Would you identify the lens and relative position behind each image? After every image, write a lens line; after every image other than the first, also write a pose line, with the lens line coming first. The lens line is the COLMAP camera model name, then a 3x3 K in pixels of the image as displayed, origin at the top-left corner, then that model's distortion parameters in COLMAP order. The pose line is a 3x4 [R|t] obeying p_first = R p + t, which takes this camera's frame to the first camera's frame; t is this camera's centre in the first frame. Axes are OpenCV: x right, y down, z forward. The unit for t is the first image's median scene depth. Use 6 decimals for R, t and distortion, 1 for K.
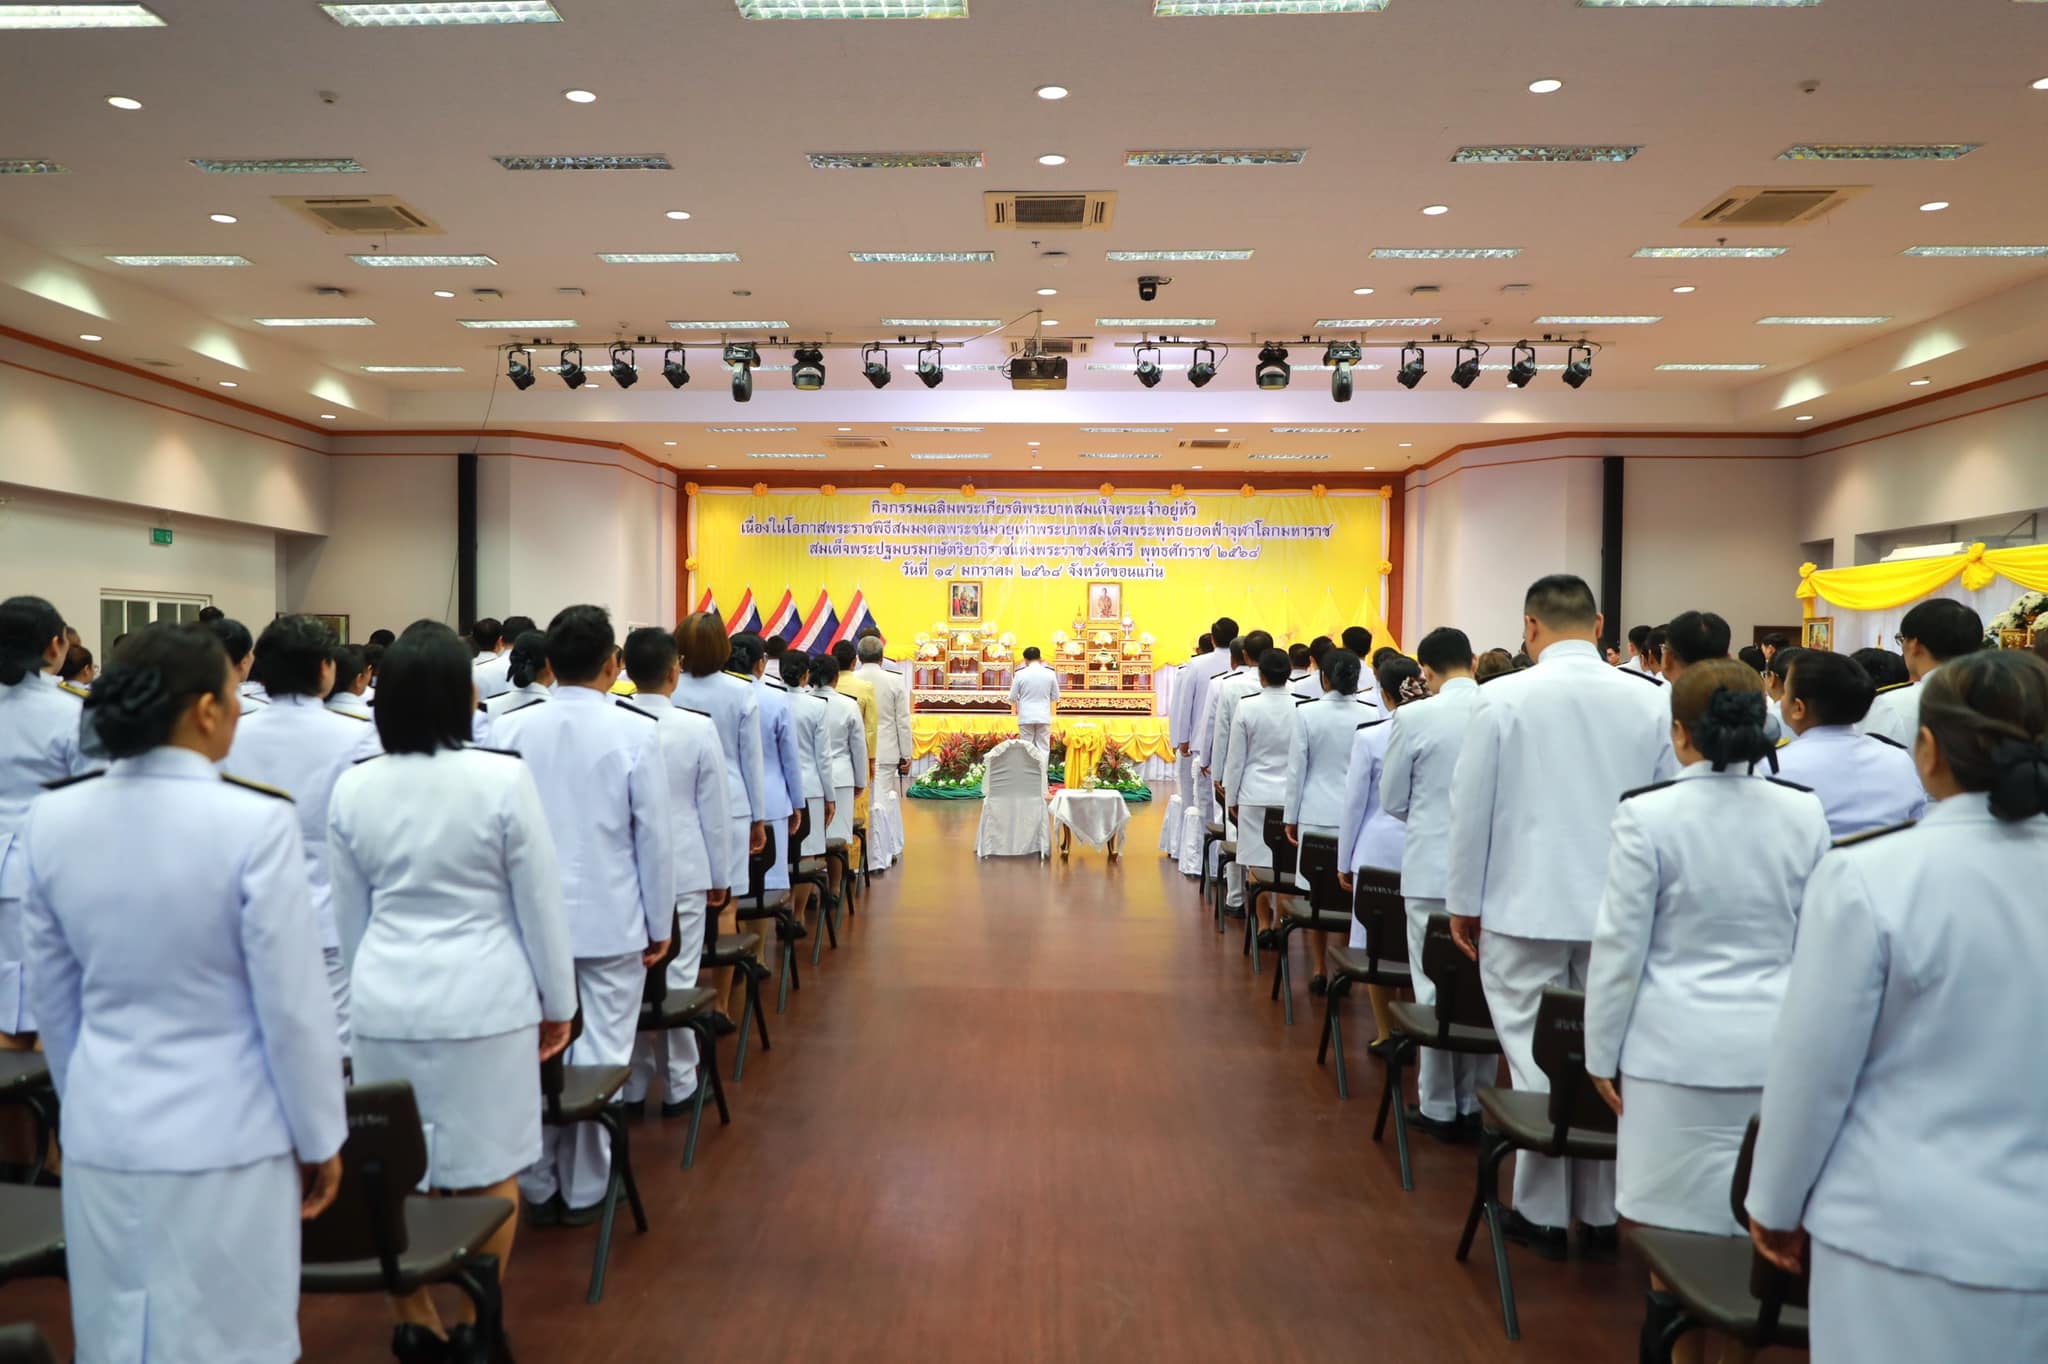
lens RADIAL K [[1436.9, 0, 979.5], [0, 1436.9, 687.5], [0, 0, 1]] dist [-0.002535, -0.012089]
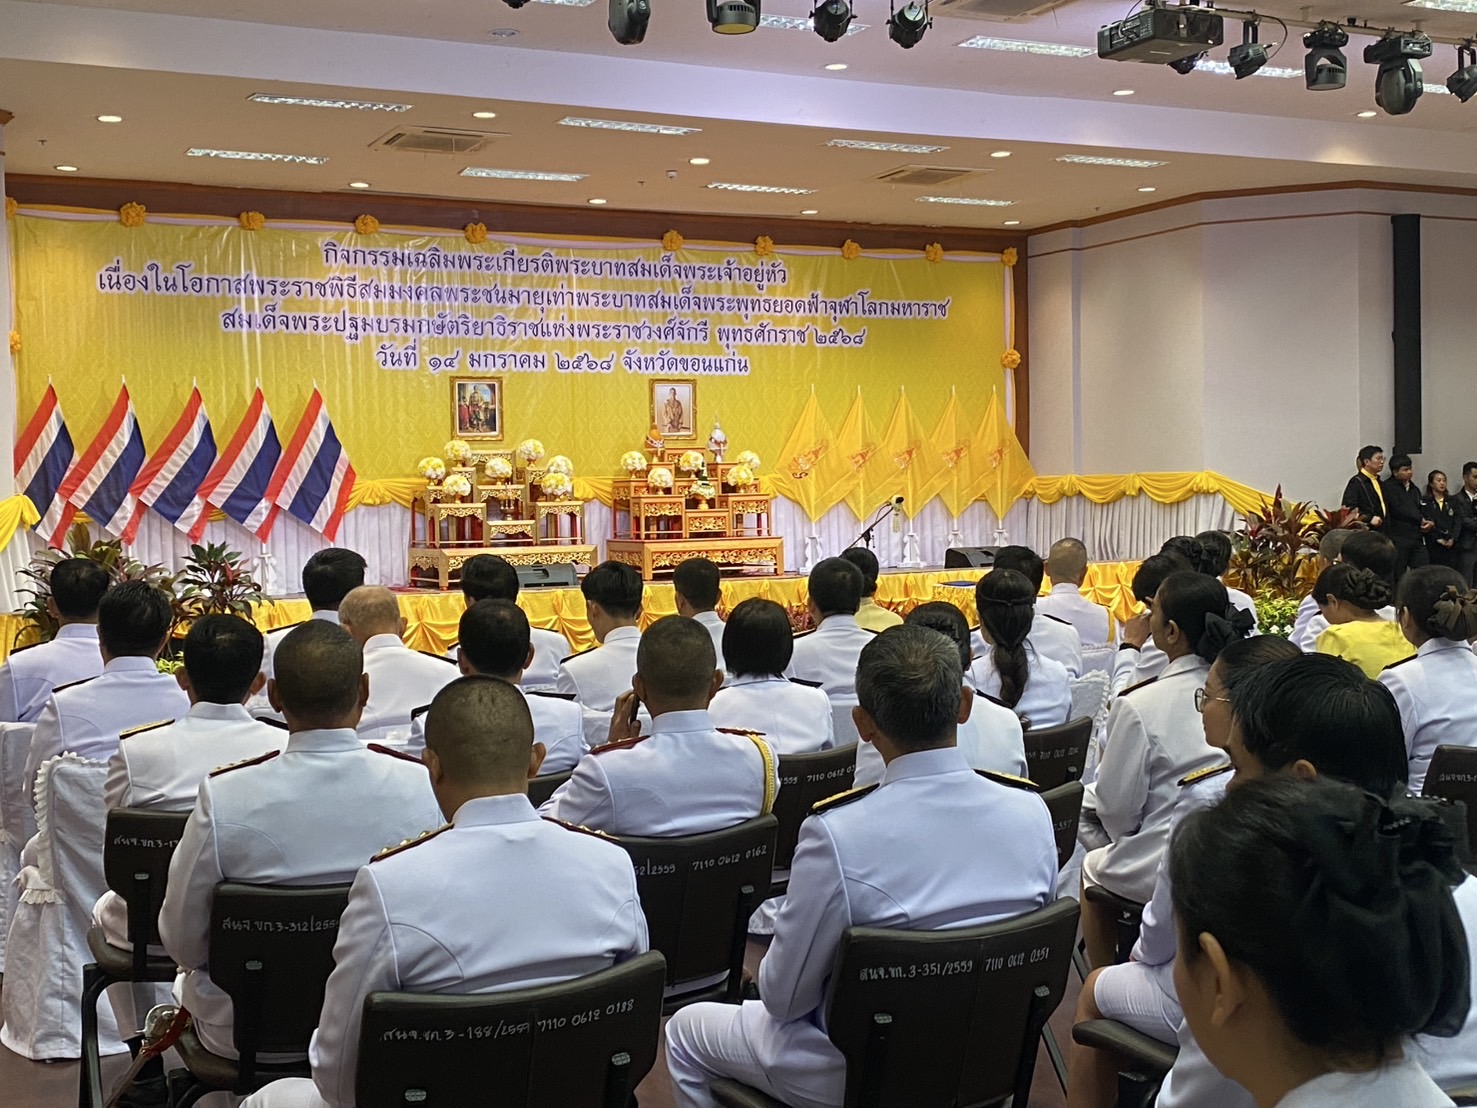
lens RADIAL K [[1916.2, 0, 738.5], [0, 1916.2, 568.0], [0, 0, 1]] dist [0.118135, 0.000000]
pose [[0.866035, -0.046895, 0.497779, -0.337885], [0.039572, 0.998897, 0.025258, -0.005875], [-0.498415, -0.002176, 0.866936, 0.199462]]
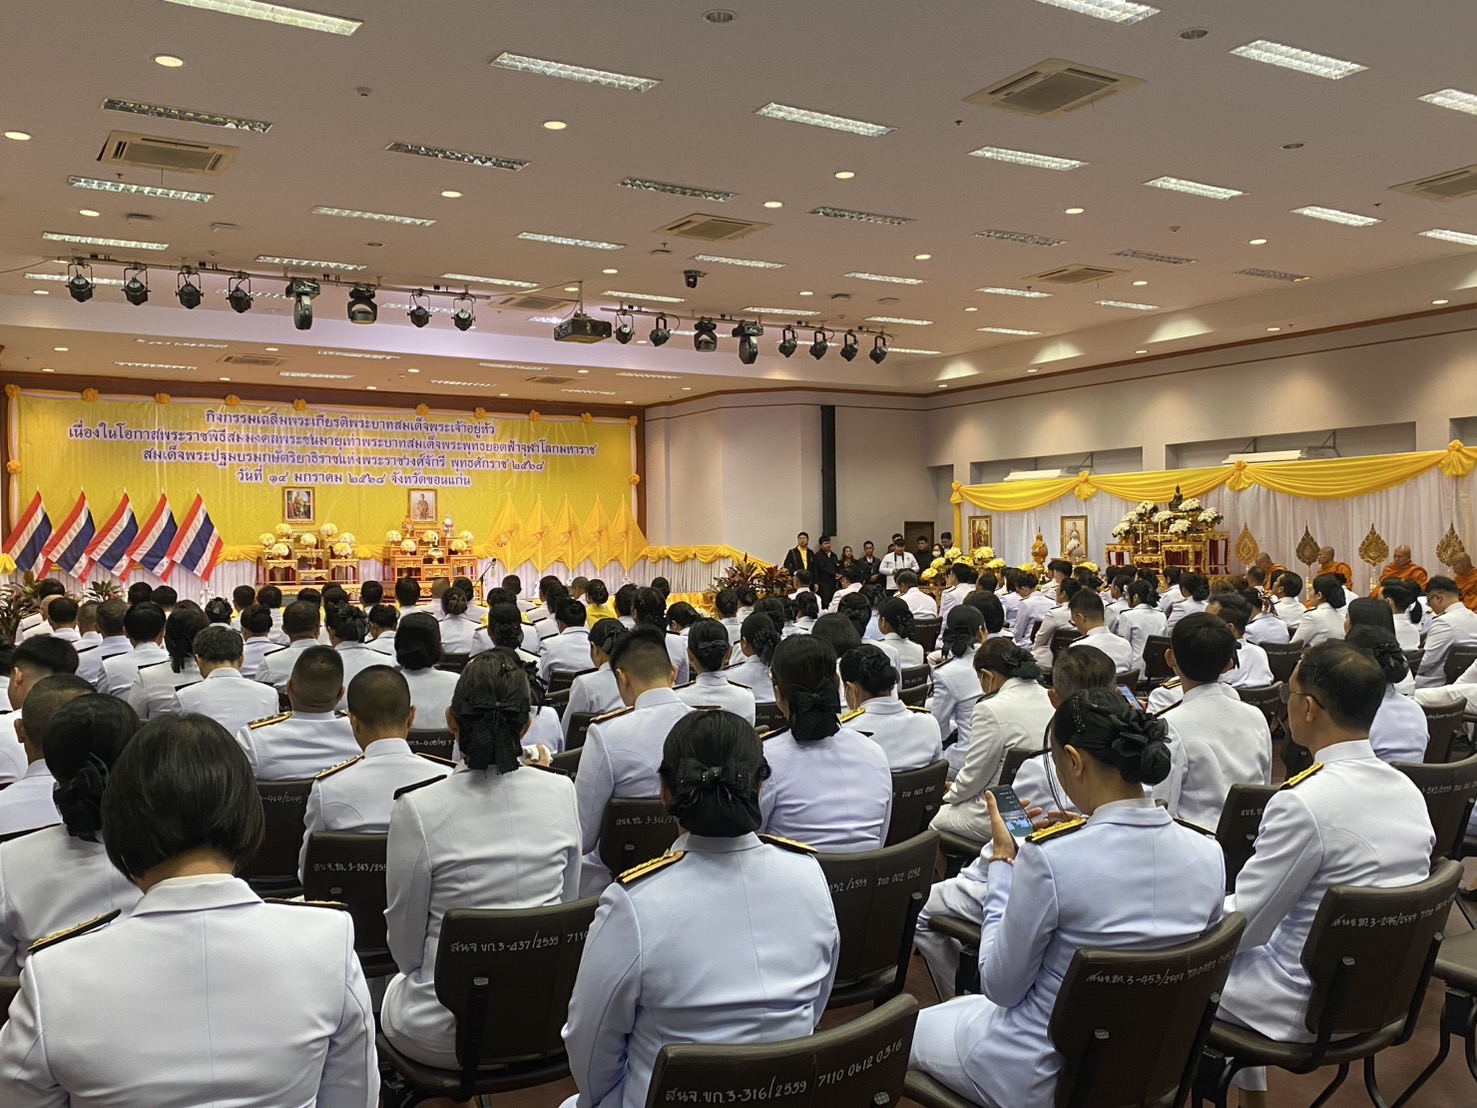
lens RADIAL K [[1325.7, 0, 745.2], [0, 1325.7, 556.5], [0, 0, 1]] dist [0.055093, -0.102796]
pose [[0.822493, -0.022401, 0.568333, -0.310802], [0.033676, 0.999389, -0.009344, 0.000727], [-0.567777, 0.026825, 0.822745, -0.037258]]
